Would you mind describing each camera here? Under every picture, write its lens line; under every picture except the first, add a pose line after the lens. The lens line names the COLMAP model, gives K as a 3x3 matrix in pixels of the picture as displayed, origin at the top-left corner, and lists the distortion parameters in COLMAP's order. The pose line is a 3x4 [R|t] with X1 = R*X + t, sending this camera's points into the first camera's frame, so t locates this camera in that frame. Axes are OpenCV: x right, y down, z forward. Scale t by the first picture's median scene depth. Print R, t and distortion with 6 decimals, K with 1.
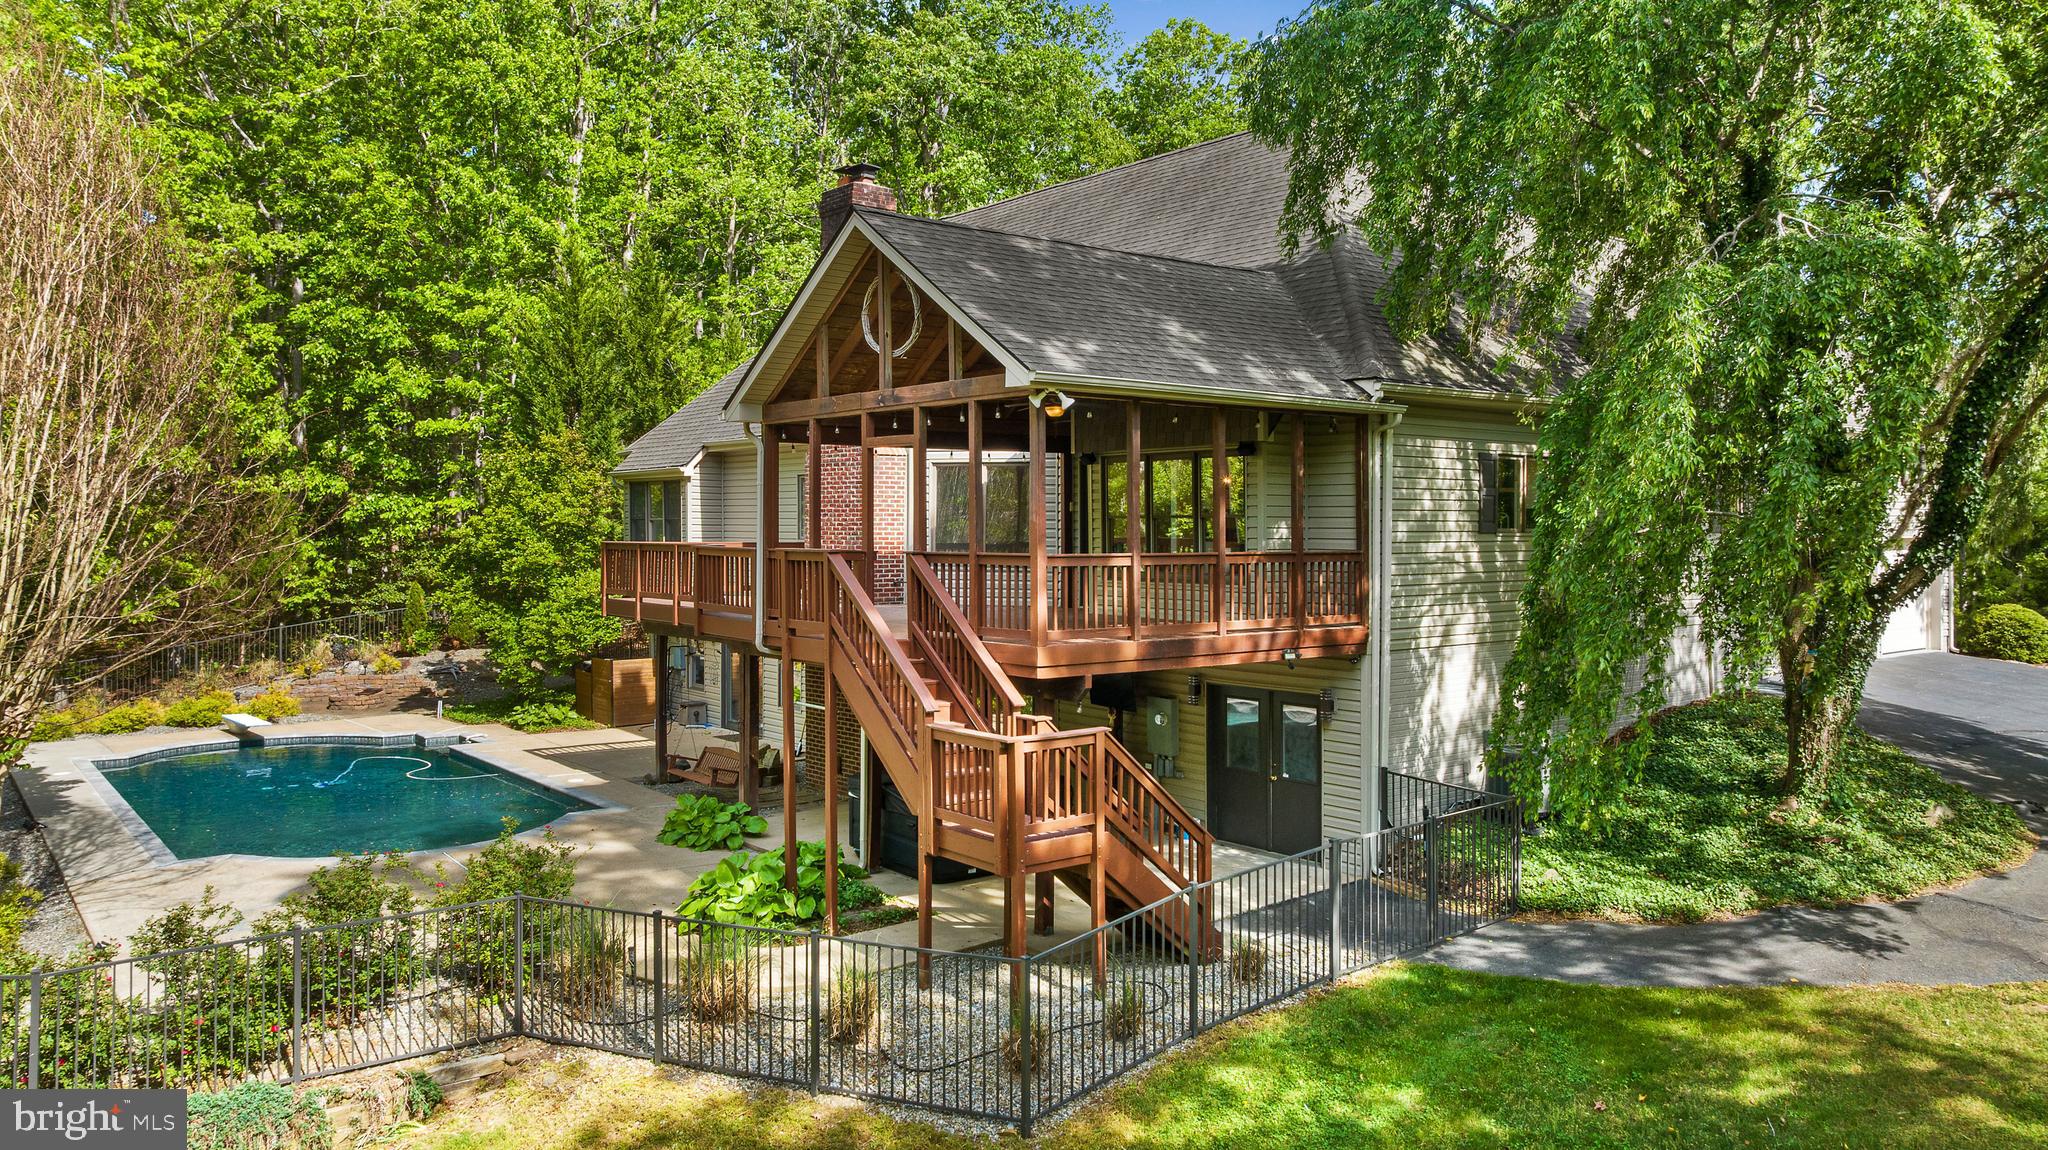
lens RADIAL K [[1662.7, 0, 1021.2], [0, 1662.7, 539.0], [0, 0, 1]] dist [0.074342, -0.163588]
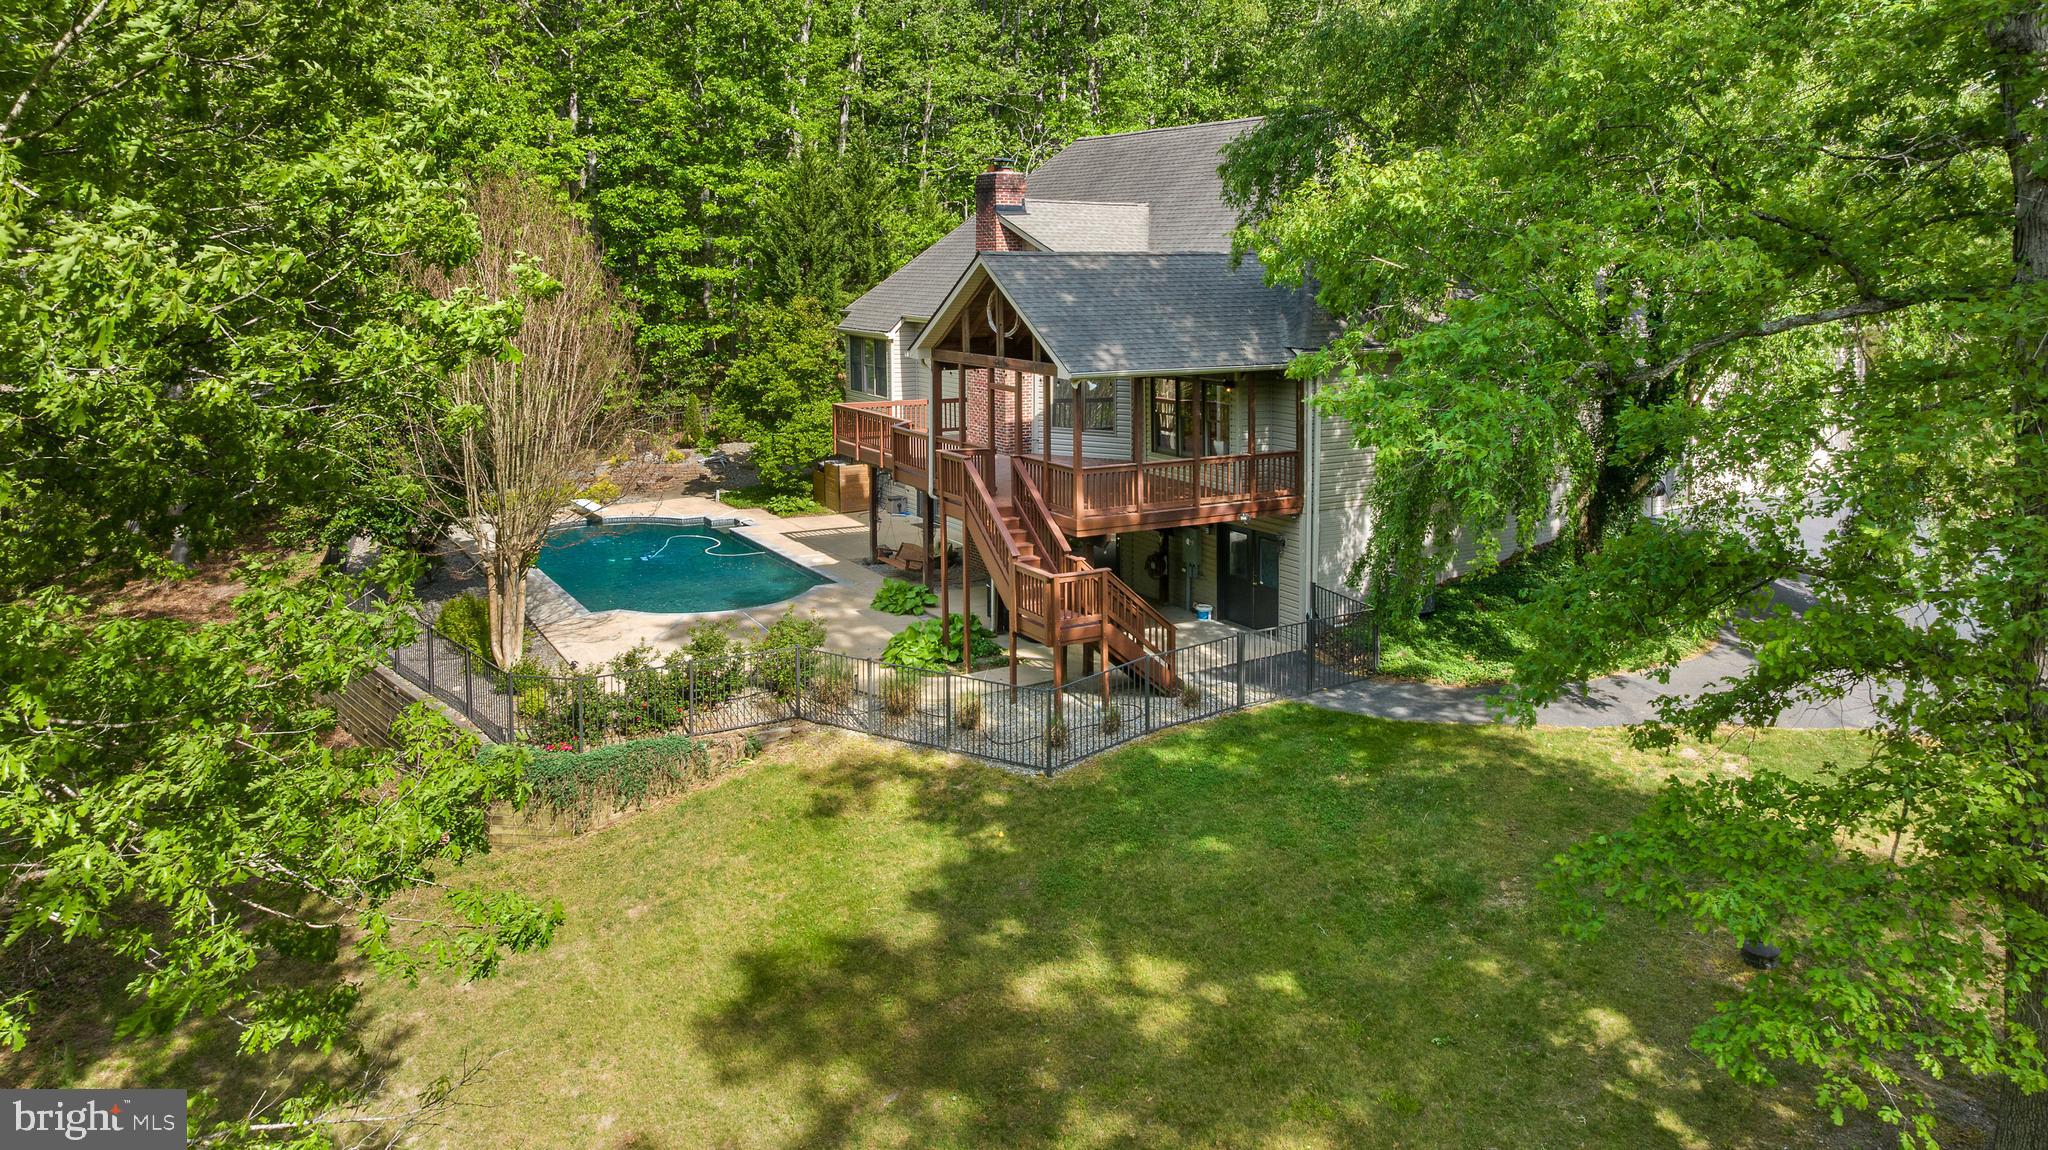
lens RADIAL K [[1441.8, 0, 1024.0], [0, 1441.8, 575.0], [0, 0, 1]] dist [-0.003389, -0.001232]
pose [[0.993755, 0.028642, -0.107847, 0.063495], [-0.009809, 0.985177, 0.171263, -0.073874], [0.111154, -0.169135, 0.979305, -0.274019]]
